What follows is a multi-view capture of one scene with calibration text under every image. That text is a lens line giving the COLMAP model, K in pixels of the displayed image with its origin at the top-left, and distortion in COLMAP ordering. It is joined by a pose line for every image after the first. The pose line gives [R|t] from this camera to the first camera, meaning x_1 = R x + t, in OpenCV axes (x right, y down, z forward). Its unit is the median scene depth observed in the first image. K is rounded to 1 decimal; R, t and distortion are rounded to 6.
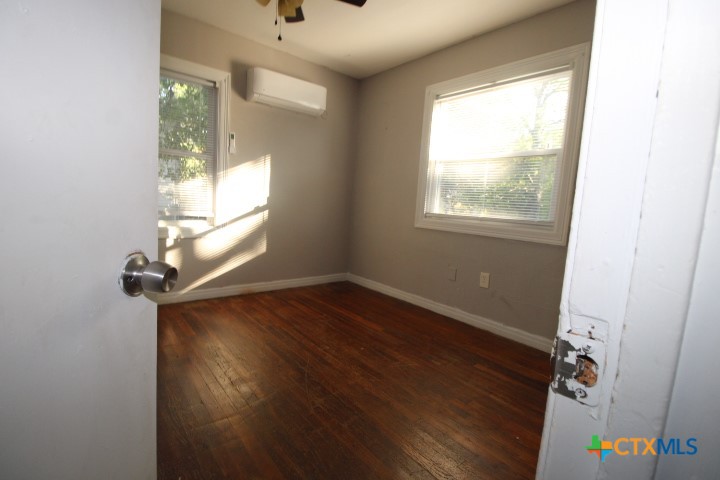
lens RADIAL K [[335.2, 0, 360.0], [0, 335.2, 240.0], [0, 0, 1]] dist [-0.002685, -0.000491]
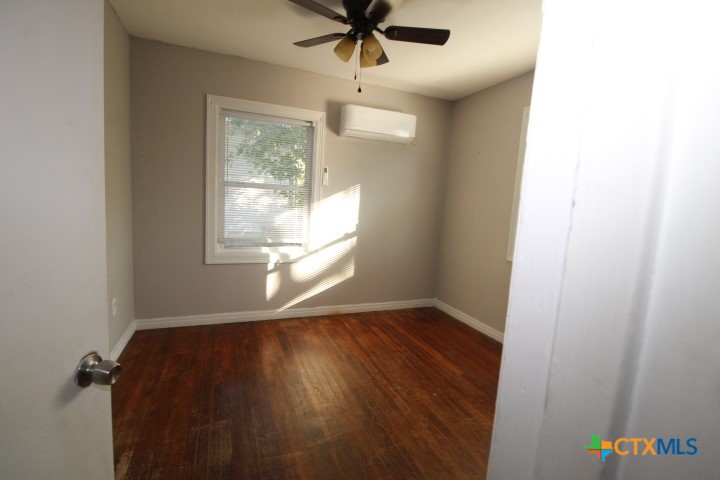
lens RADIAL K [[335.2, 0, 360.0], [0, 335.2, 240.0], [0, 0, 1]] dist [-0.002685, -0.000491]
pose [[0.953179, 0.030675, -0.300845, 0.060475], [-0.033221, 0.999442, -0.003349, -0.087485], [0.300575, 0.013186, 0.953667, 0.003914]]
